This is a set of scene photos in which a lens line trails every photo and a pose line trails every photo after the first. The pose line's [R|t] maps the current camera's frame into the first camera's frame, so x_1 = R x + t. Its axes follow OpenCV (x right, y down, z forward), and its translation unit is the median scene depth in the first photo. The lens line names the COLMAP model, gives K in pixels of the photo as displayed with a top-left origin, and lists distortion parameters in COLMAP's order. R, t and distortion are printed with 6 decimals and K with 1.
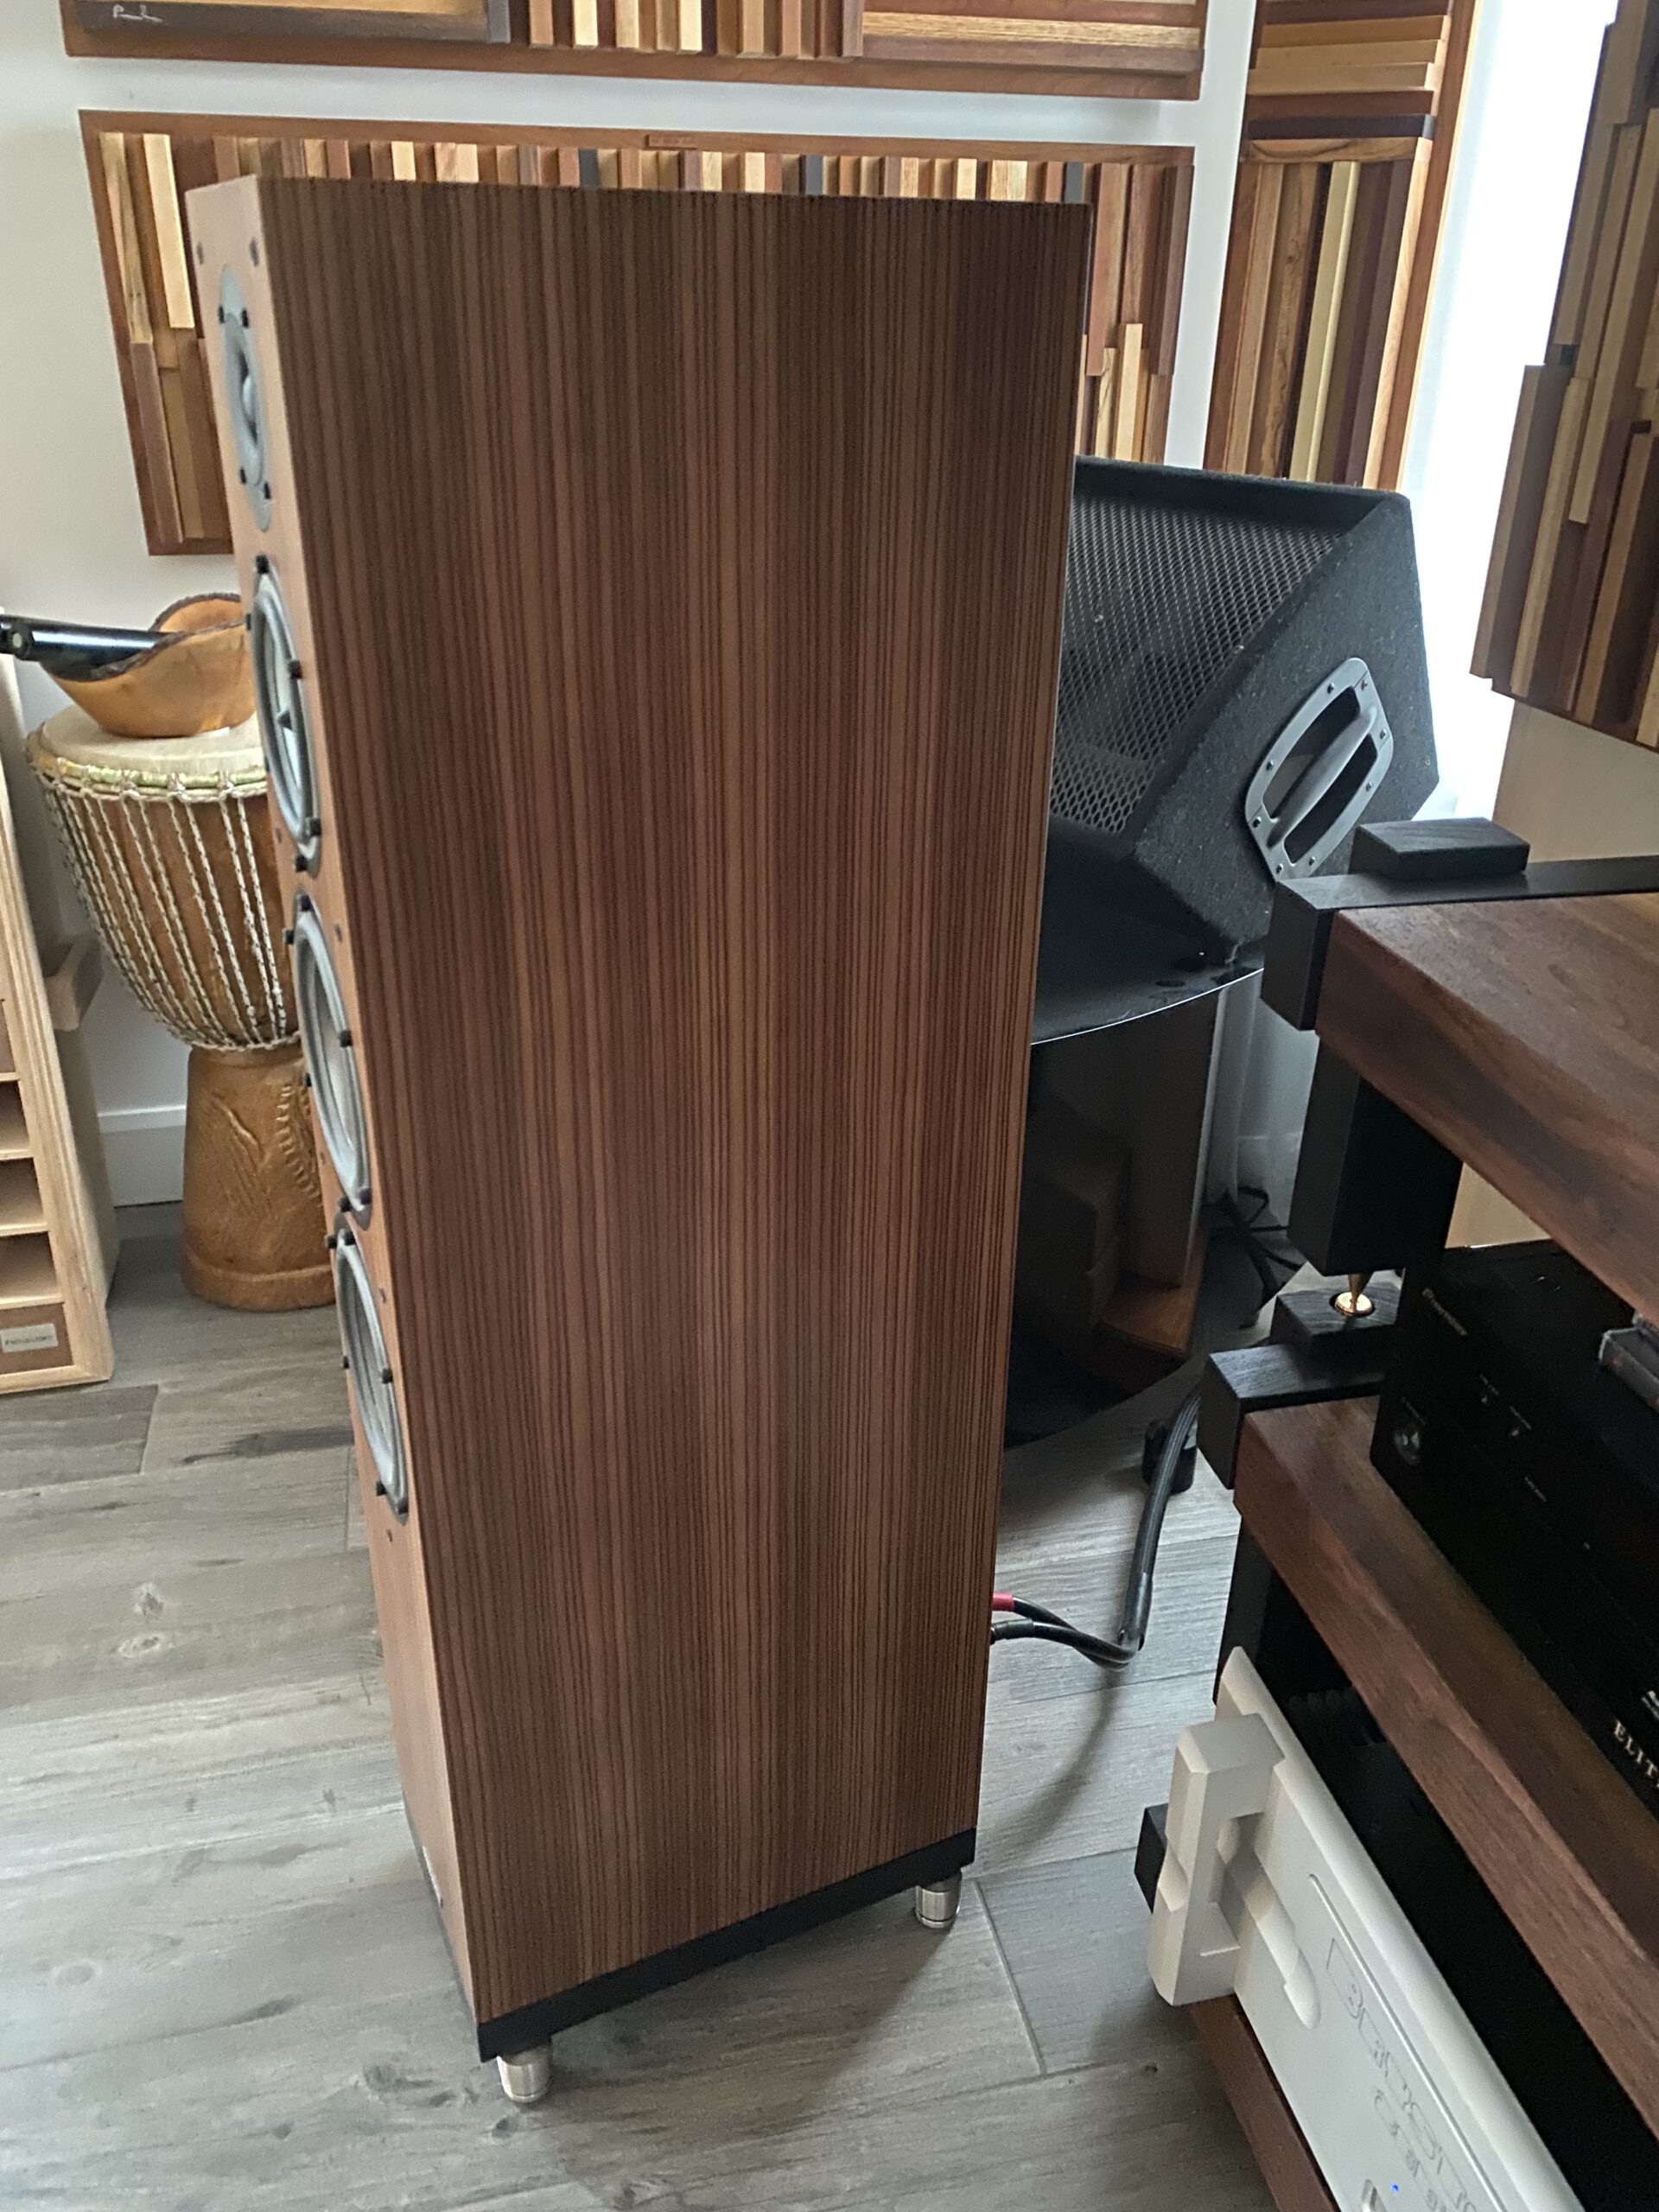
lens RADIAL K [[1679.0, 0, 829.5], [0, 1679.0, 1106.0], [0, 0, 1]] dist [0.005389, -0.010942]
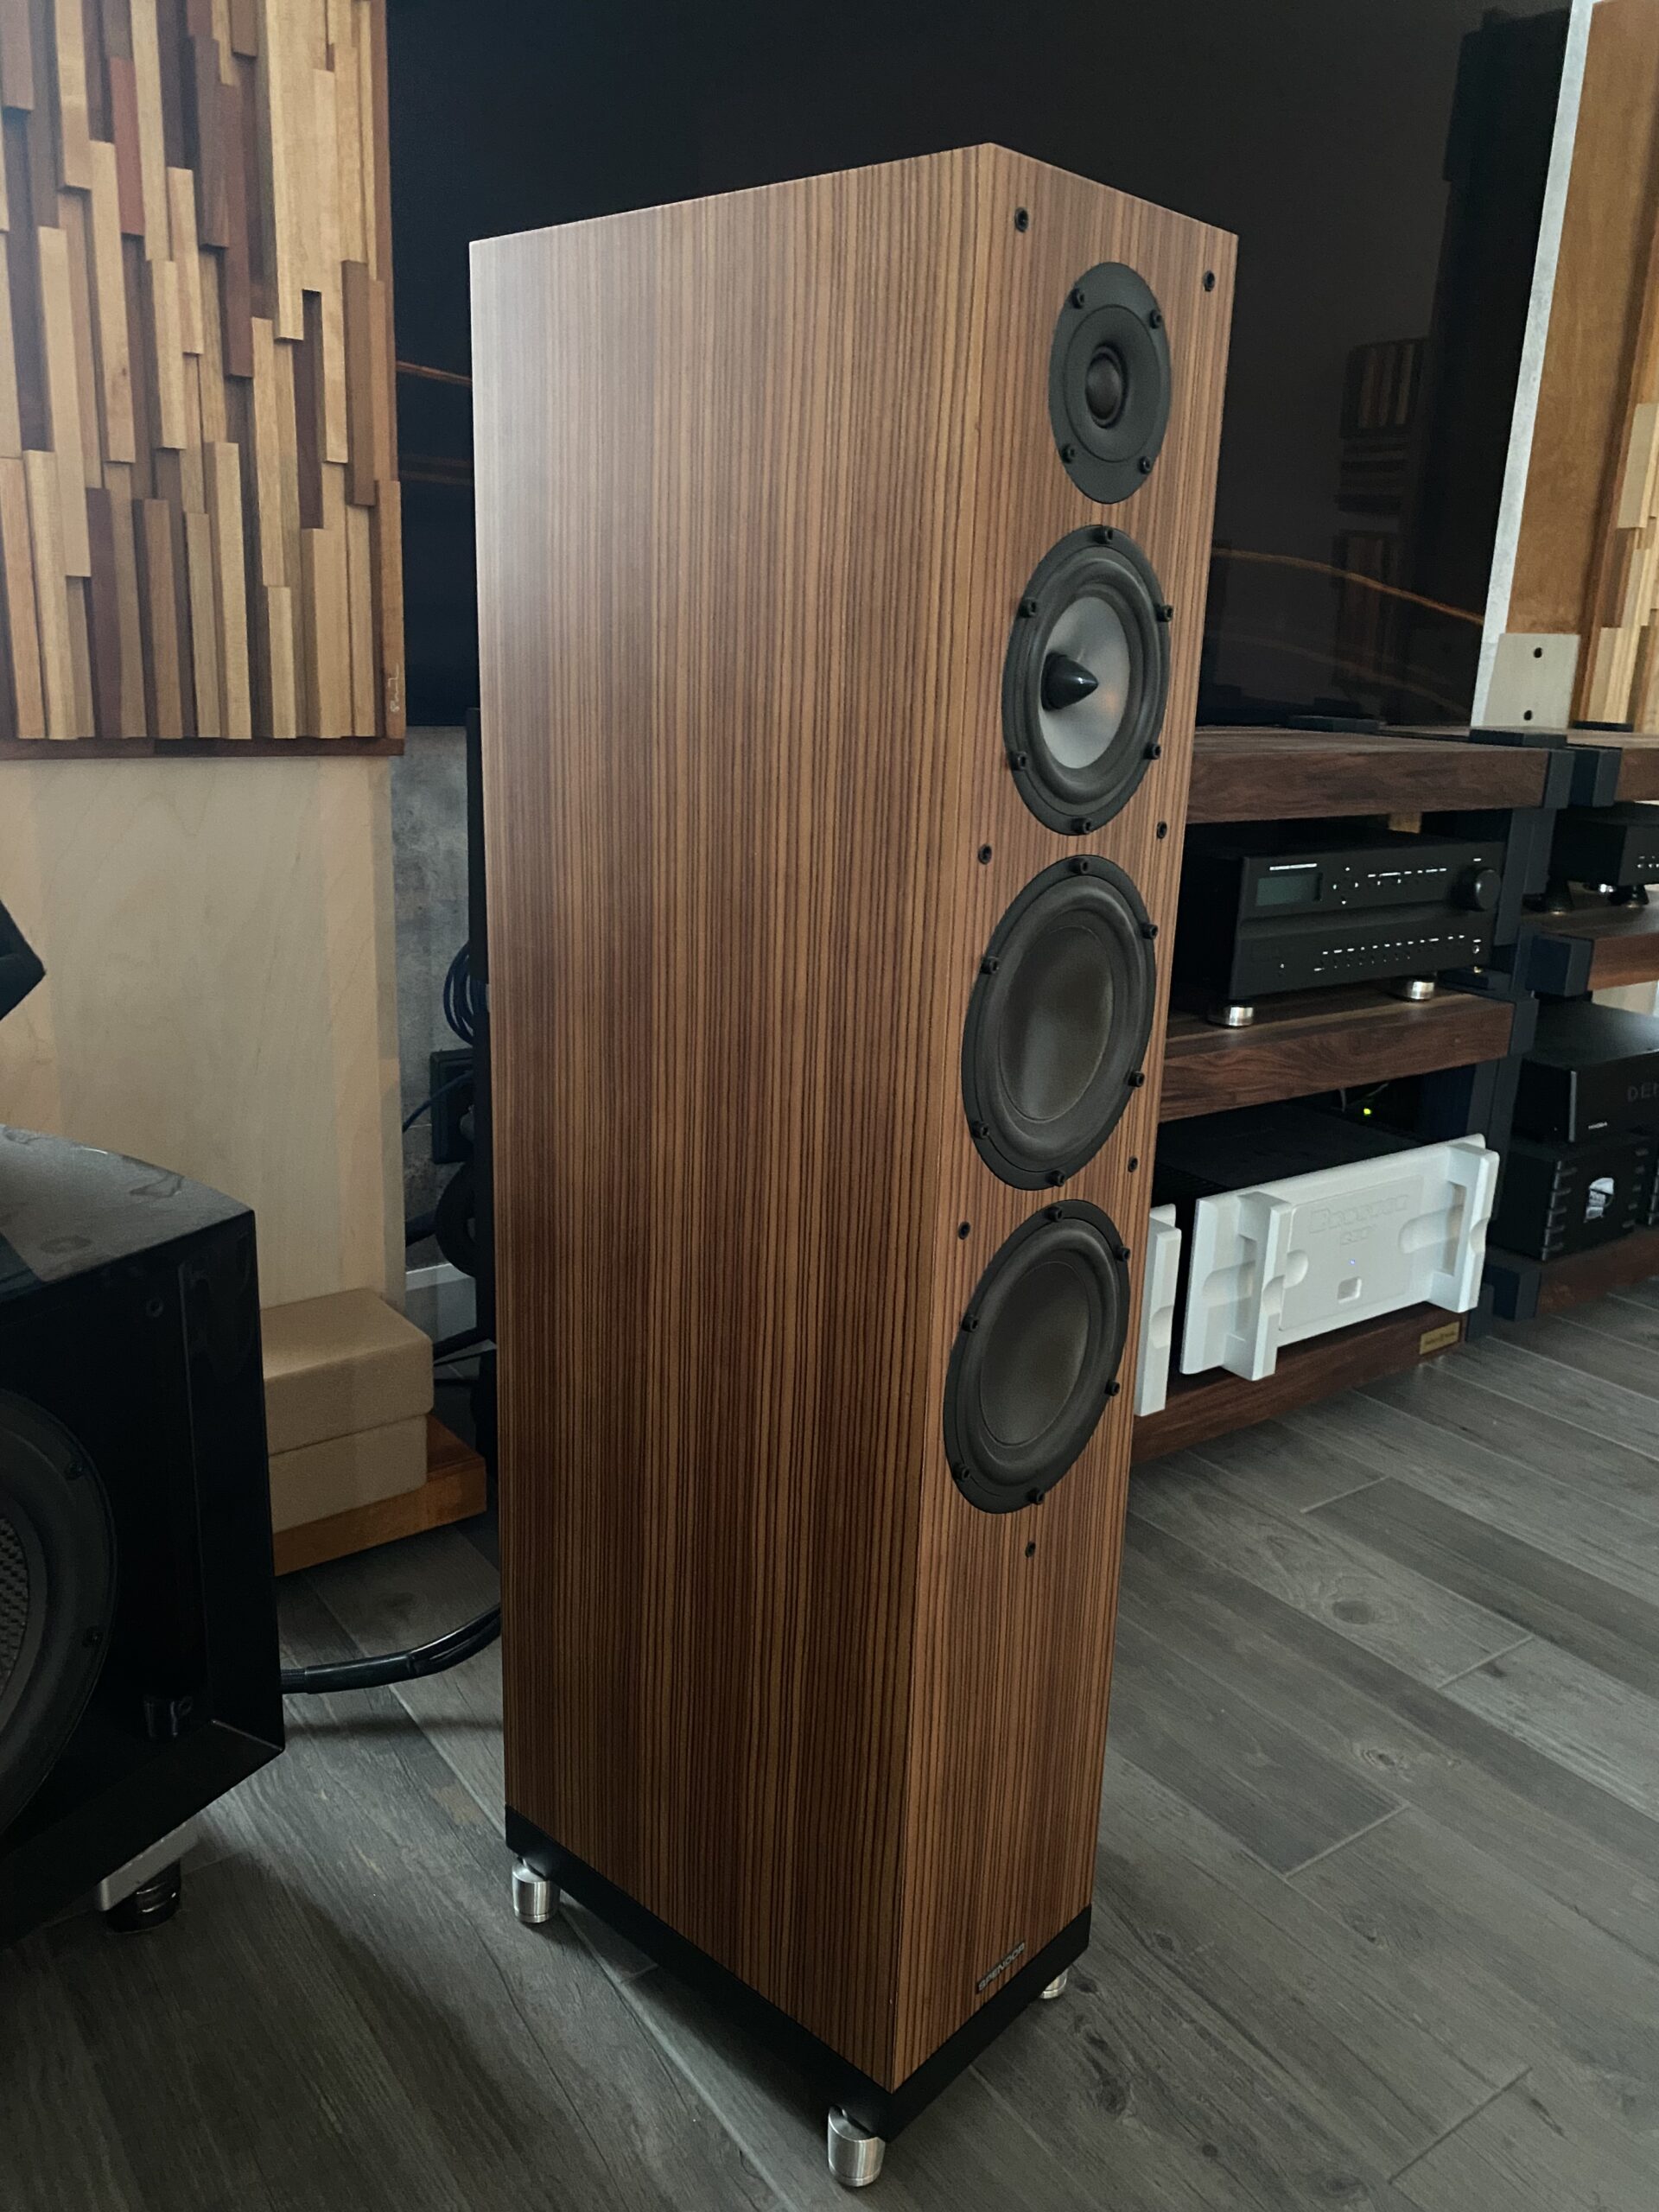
lens RADIAL K [[1679.0, 0, 829.5], [0, 1679.0, 1106.0], [0, 0, 1]] dist [0.005389, -0.010942]
pose [[-0.393997, -0.275285, 0.876918, -0.902725], [0.380244, 0.819795, 0.428195, -0.369481], [-0.836768, 0.502150, -0.218321, 1.073388]]
